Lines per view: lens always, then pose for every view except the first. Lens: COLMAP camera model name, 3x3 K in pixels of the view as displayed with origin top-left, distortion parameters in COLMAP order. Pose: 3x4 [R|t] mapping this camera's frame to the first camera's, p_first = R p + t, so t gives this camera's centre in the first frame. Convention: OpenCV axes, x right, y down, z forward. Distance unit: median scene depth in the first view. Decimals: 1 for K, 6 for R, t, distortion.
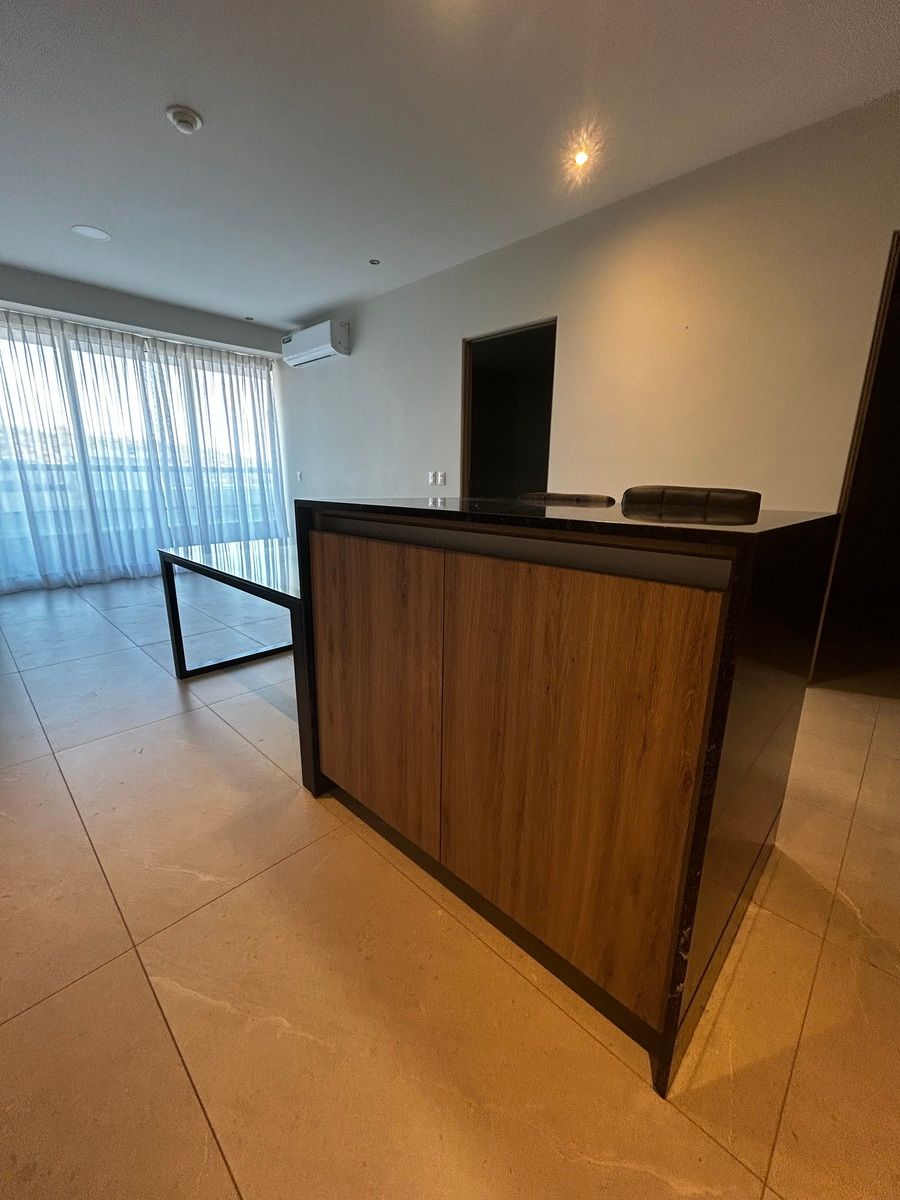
lens RADIAL K [[479.4, 0, 449.1], [0, 479.4, 600.7], [0, 0, 1]] dist [0.001615, 0.000072]
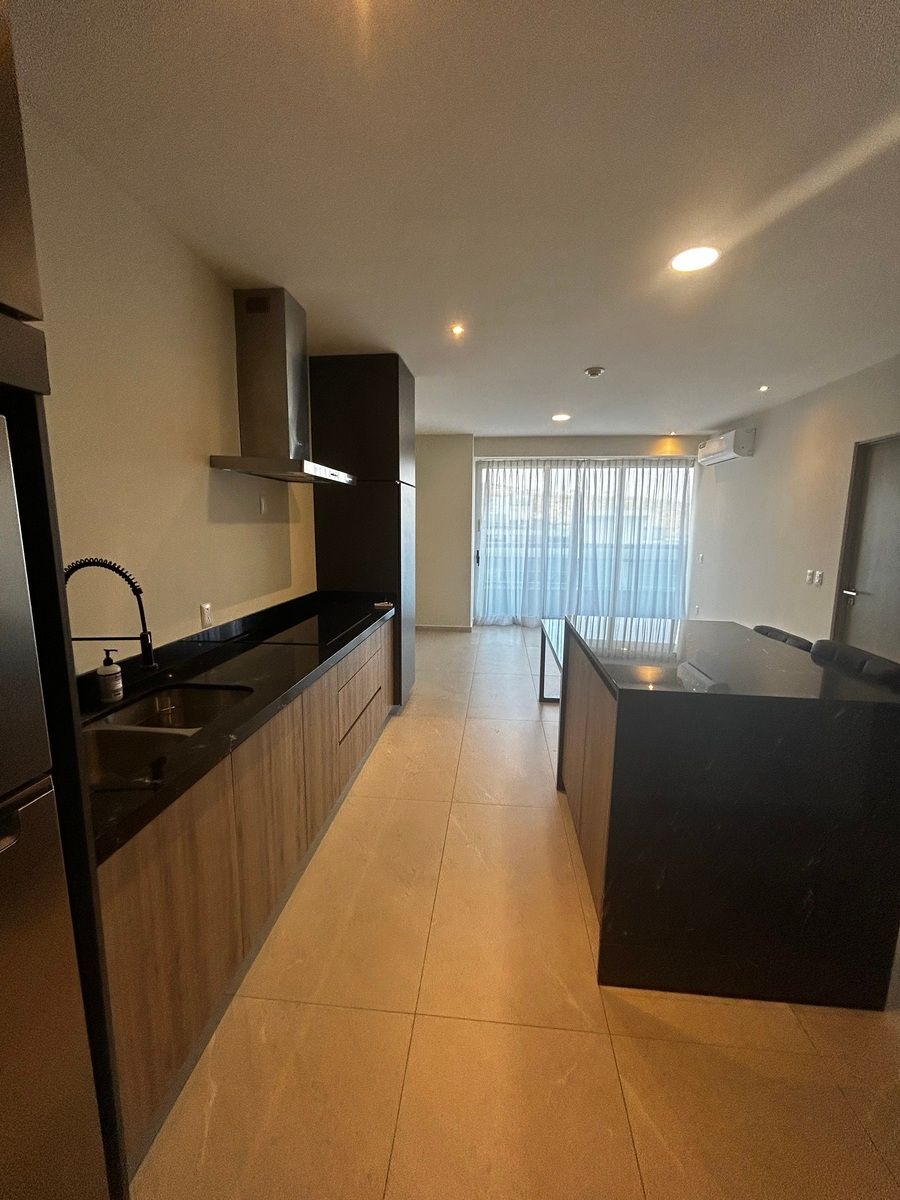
lens RADIAL K [[479.4, 0, 449.2], [0, 479.4, 598.2], [0, 0, 1]] dist [0.001615, 0.000072]
pose [[0.621832, 0.114209, -0.774778, 0.275418], [-0.198433, 0.980003, -0.014800, -0.054790], [0.757594, 0.162945, 0.632060, -0.165685]]
